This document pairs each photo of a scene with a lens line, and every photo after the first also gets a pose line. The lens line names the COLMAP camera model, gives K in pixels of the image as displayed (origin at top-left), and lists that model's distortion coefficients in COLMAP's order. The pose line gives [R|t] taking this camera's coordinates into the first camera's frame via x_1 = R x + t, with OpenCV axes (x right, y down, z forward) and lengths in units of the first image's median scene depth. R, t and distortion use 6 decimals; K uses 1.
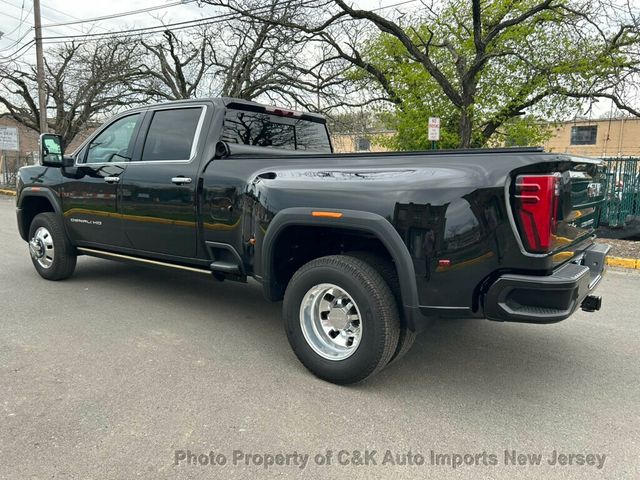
lens RADIAL K [[486.1, 0, 323.5], [0, 486.1, 241.6], [0, 0, 1]] dist [0.052040, -0.056565]
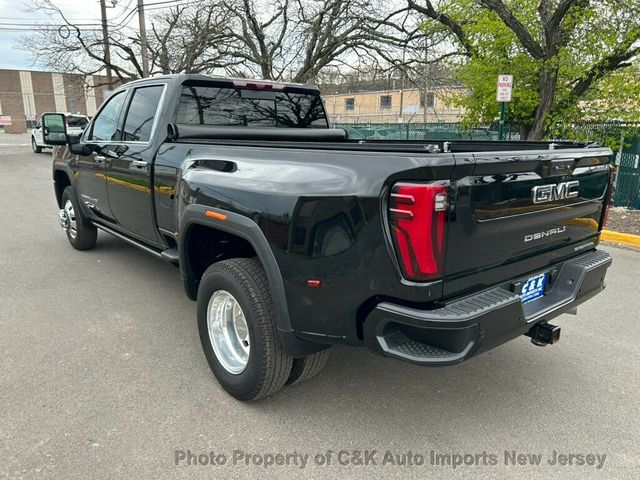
lens RADIAL K [[486.1, 0, 323.5], [0, 486.1, 241.6], [0, 0, 1]] dist [0.052040, -0.056565]
pose [[0.973348, 0.044842, -0.224908, 0.119756], [-0.025204, 0.995674, 0.089437, -0.027787], [0.227945, -0.081385, 0.970267, 0.052355]]
